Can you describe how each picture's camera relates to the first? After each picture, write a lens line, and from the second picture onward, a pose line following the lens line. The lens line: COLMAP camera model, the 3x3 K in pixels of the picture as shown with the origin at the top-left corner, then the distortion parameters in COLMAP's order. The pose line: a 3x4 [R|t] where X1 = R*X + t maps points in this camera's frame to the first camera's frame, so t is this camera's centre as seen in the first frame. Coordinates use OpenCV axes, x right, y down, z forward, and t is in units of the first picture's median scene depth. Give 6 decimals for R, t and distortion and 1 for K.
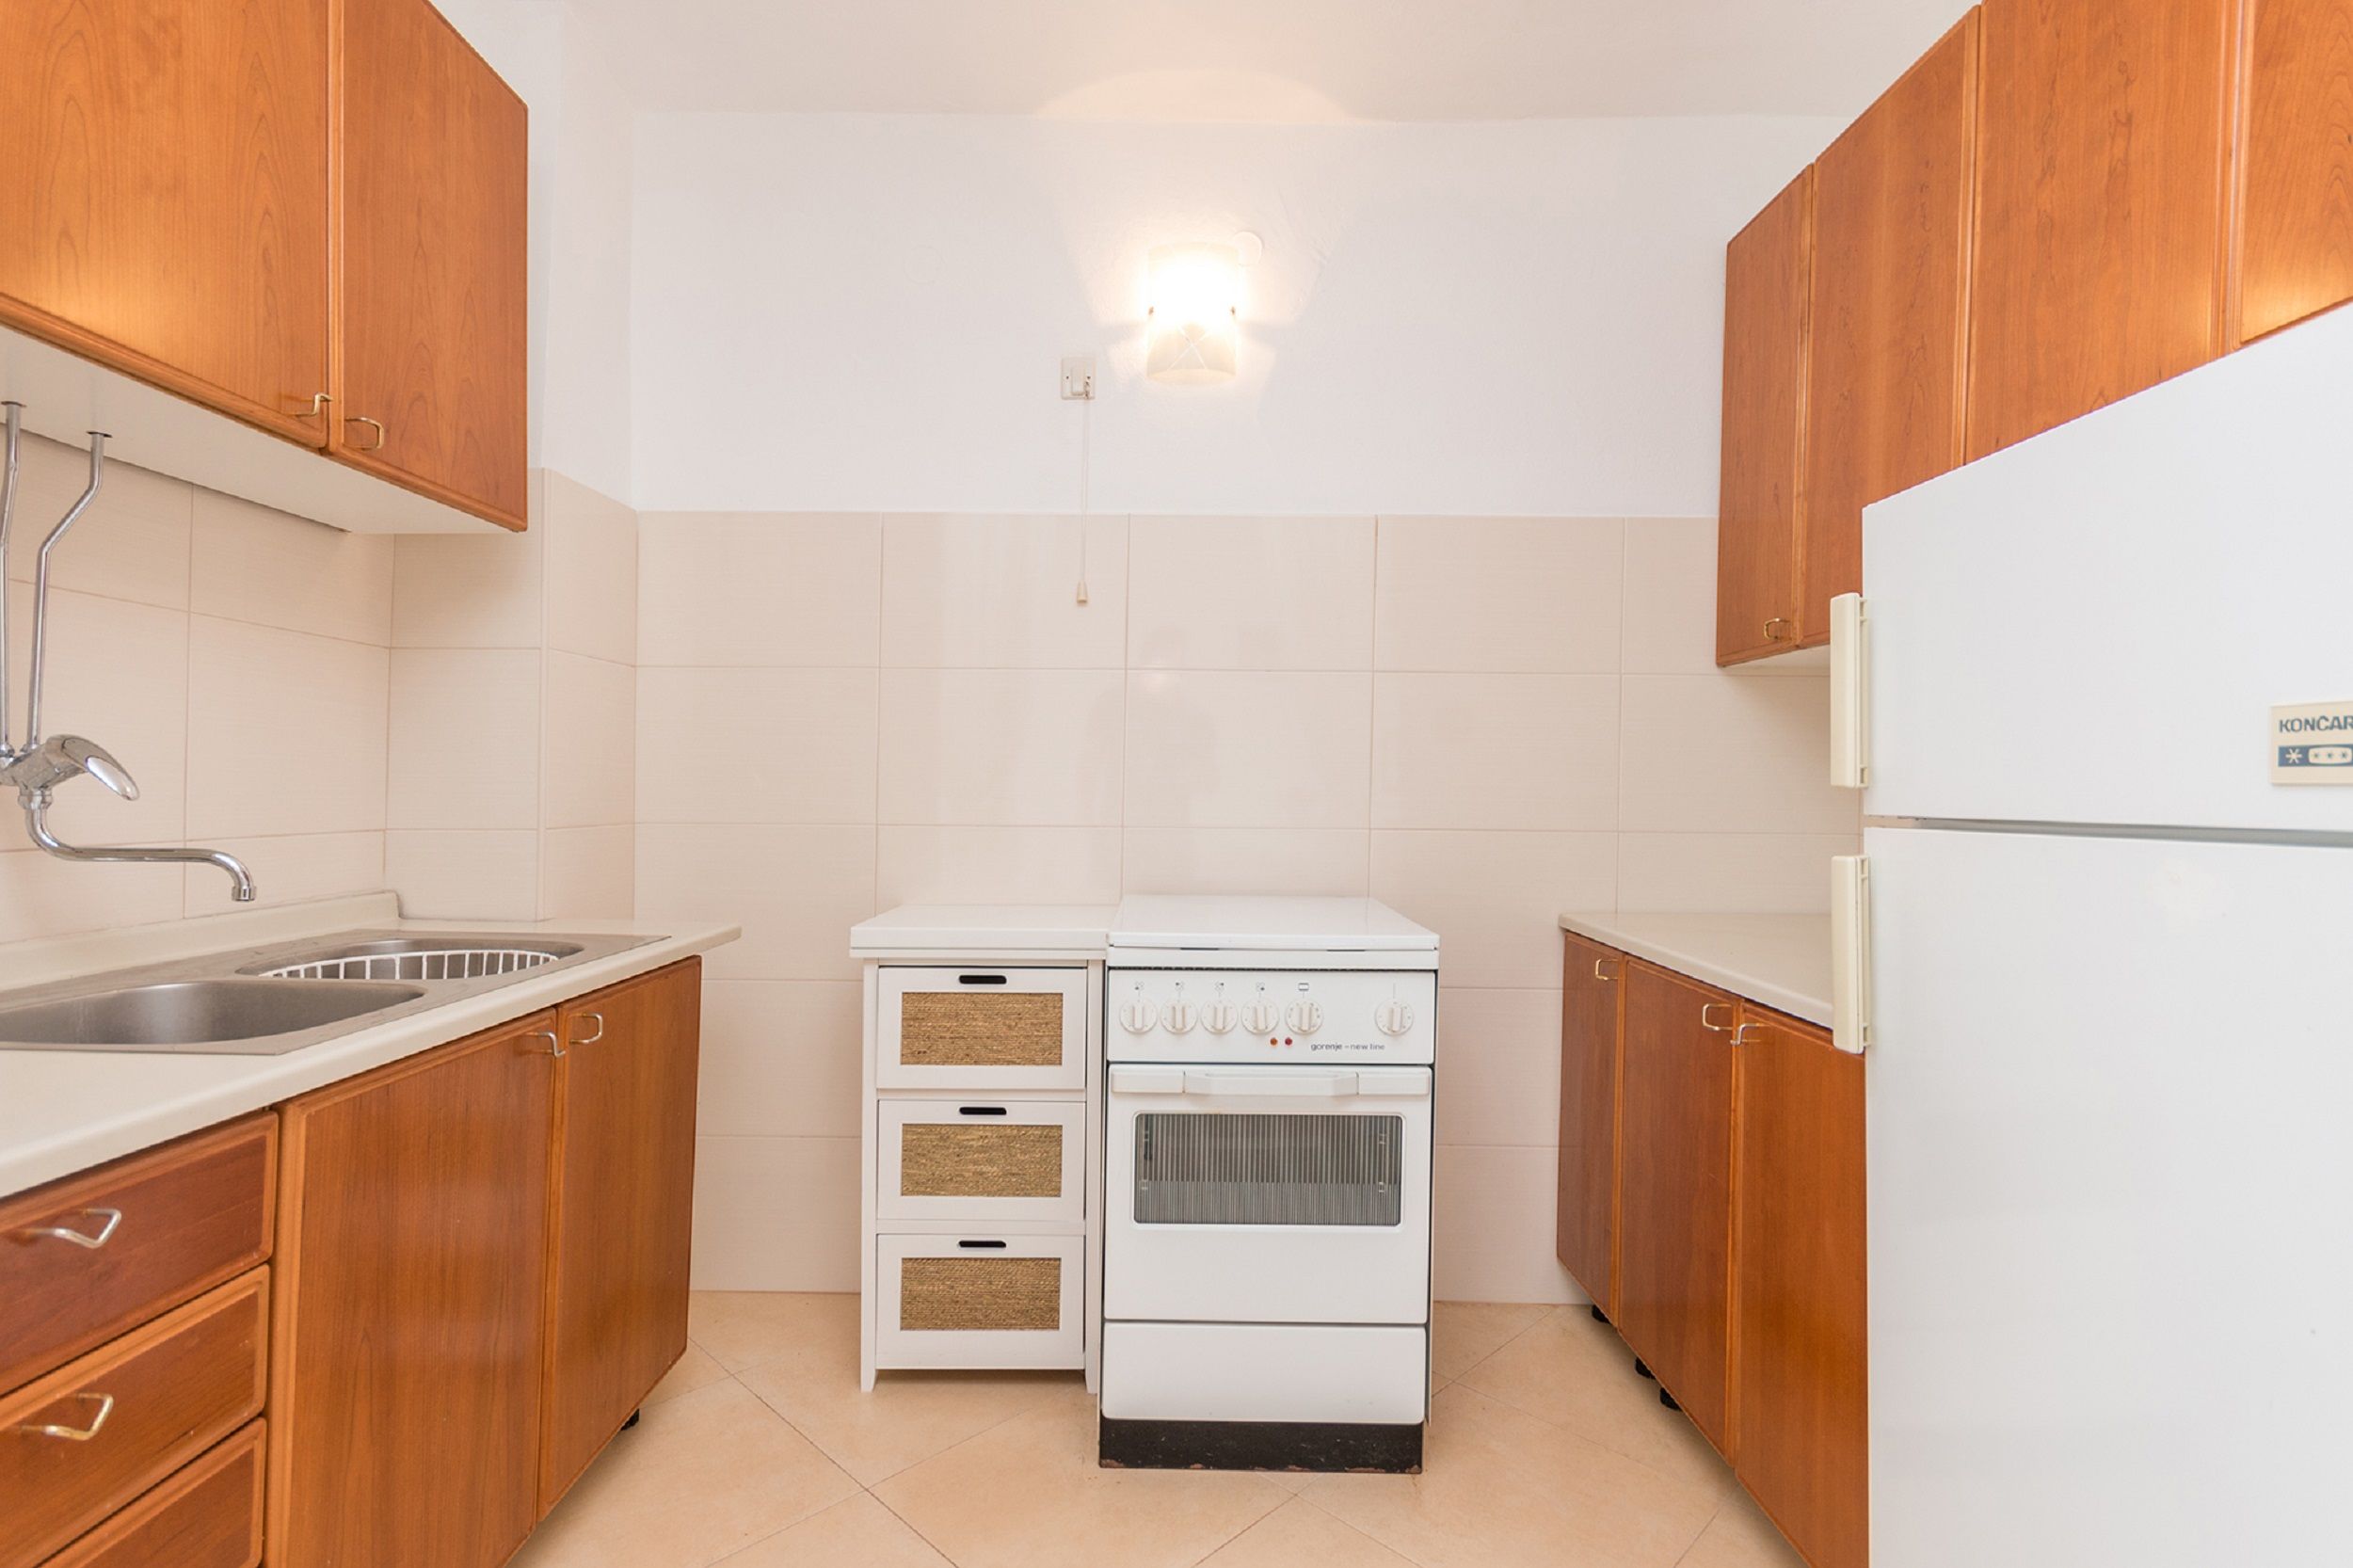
lens RADIAL K [[1089.0, 0, 1125.2], [0, 1089.0, 799.1], [0, 0, 1]] dist [0.004627, -0.000304]
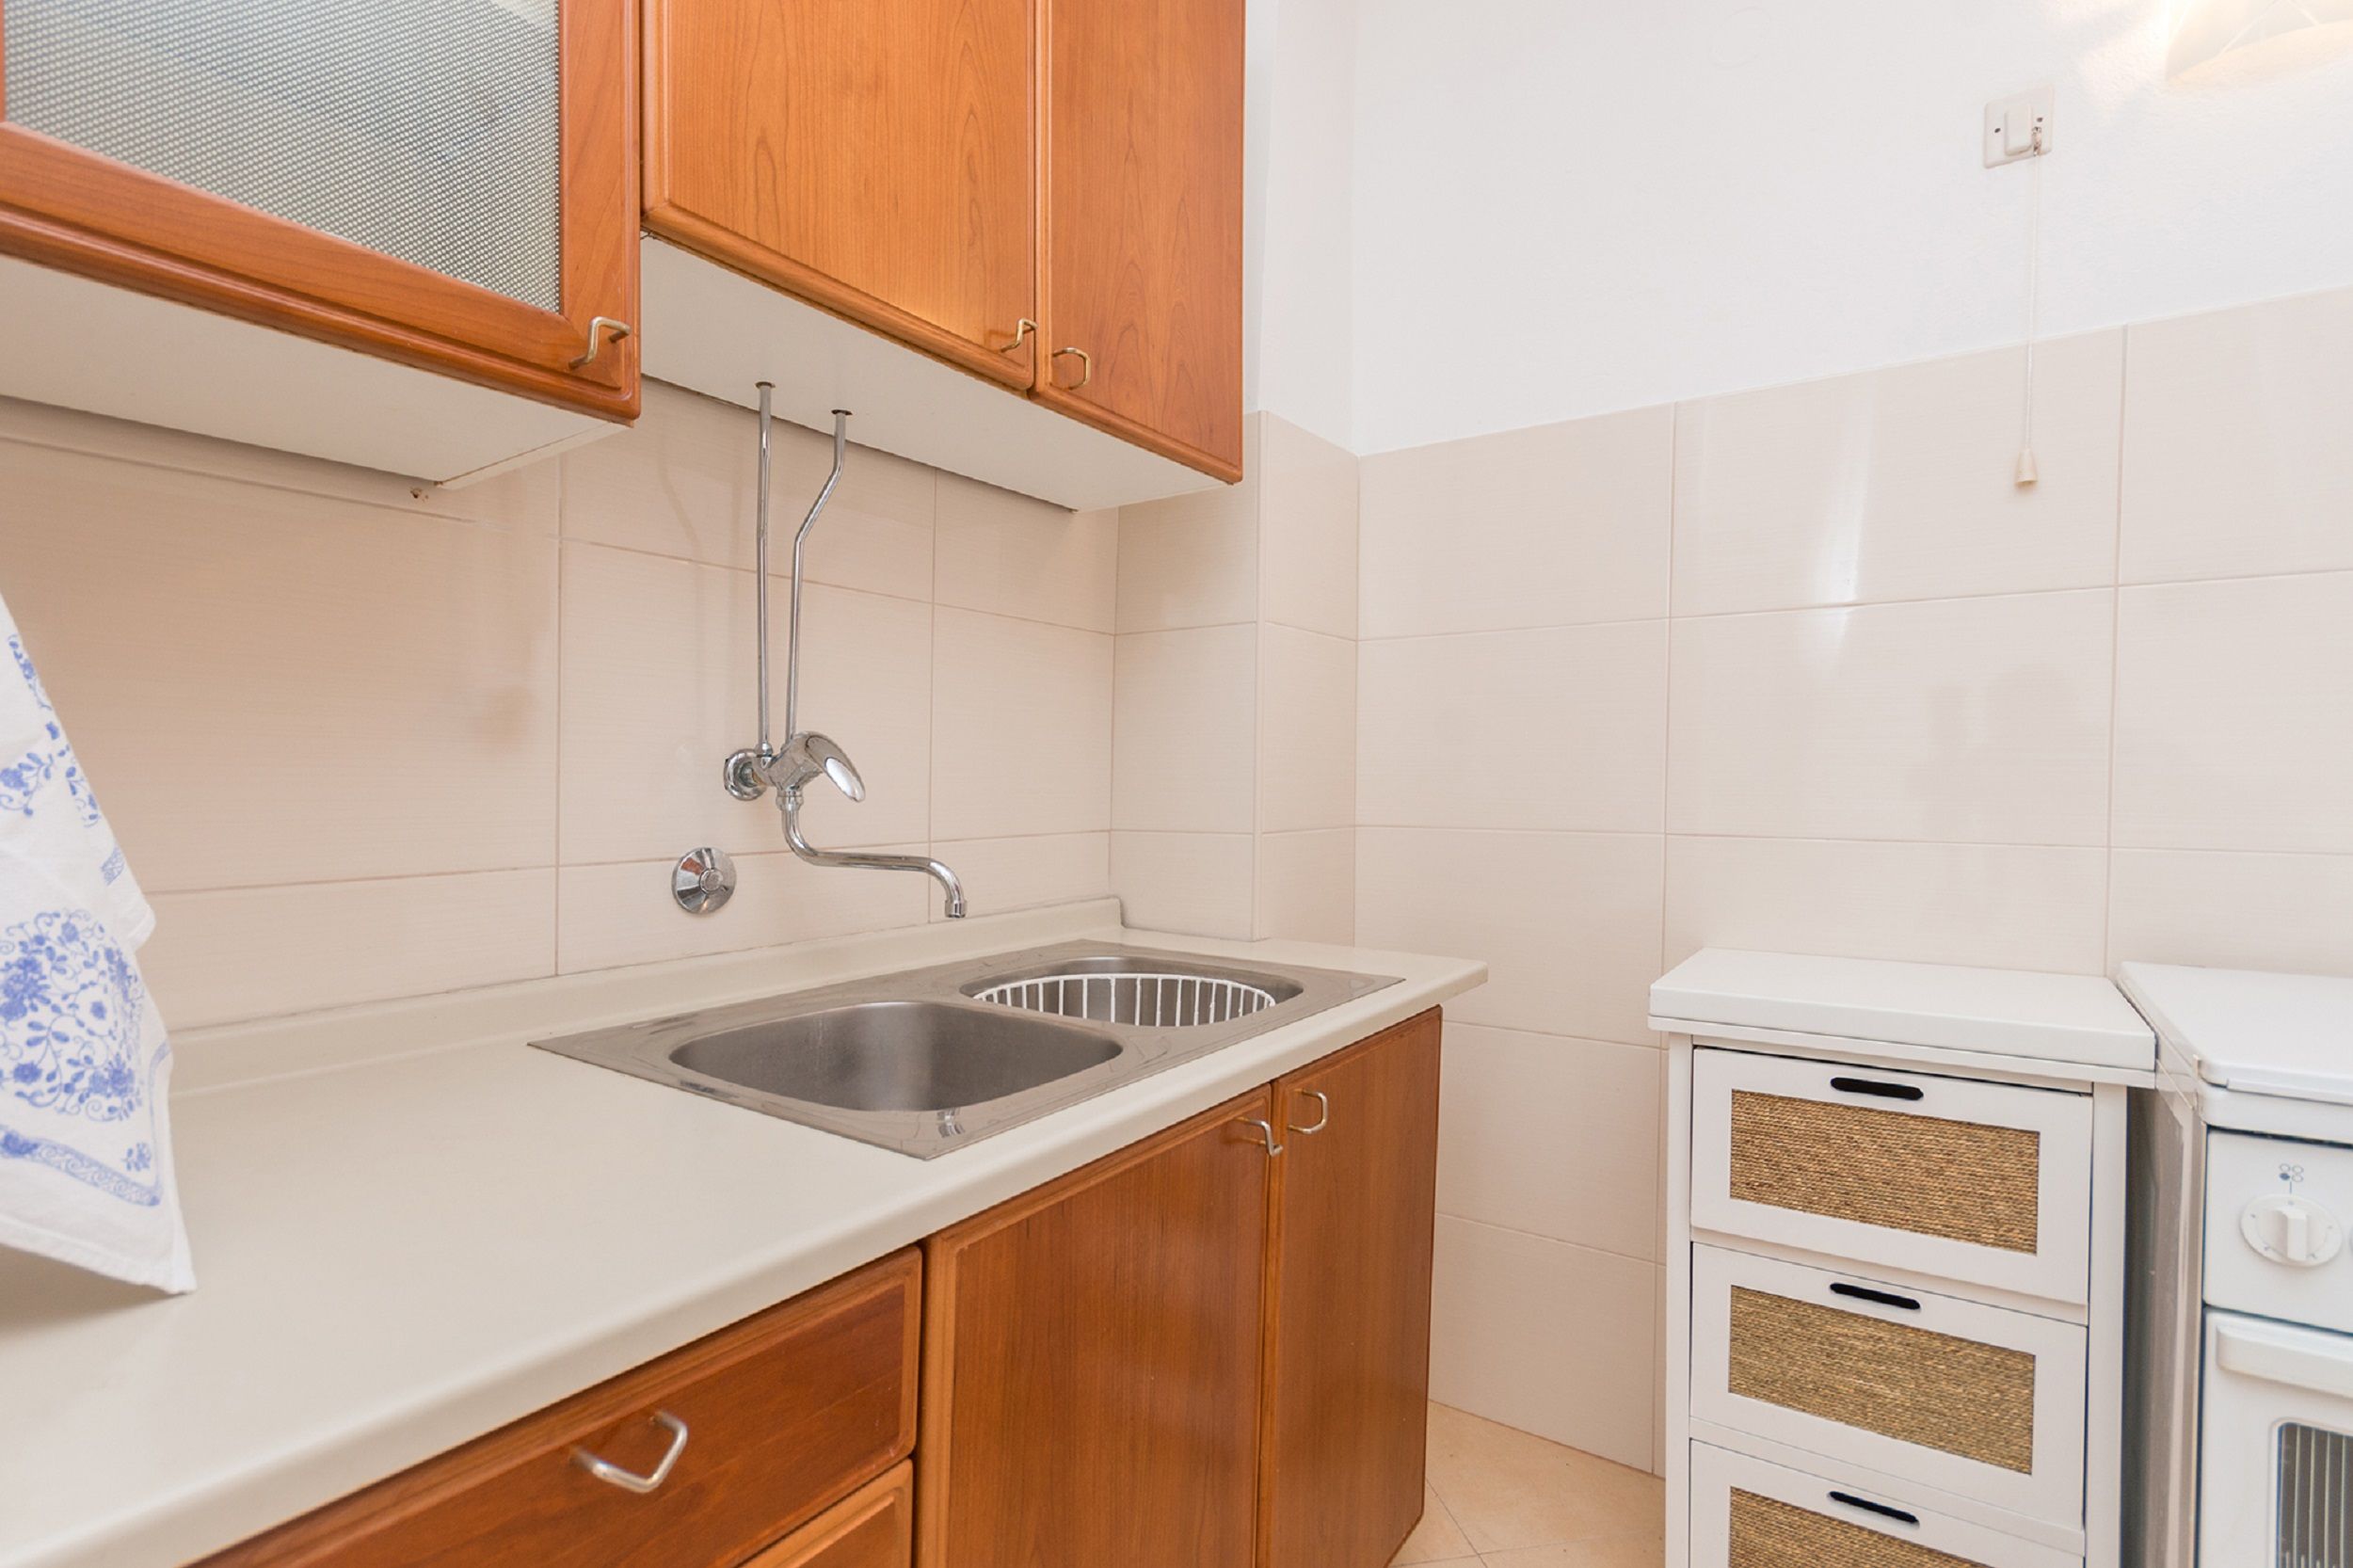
lens RADIAL K [[1051.8, 0, 1168.7], [0, 1051.8, 787.3], [0, 0, 1]] dist [0.000253, -0.000065]
pose [[0.835308, -0.000917, -0.549782, -0.168175], [-0.001409, 0.999992, -0.003809, -0.006565], [0.549781, 0.003956, 0.835299, 0.326956]]
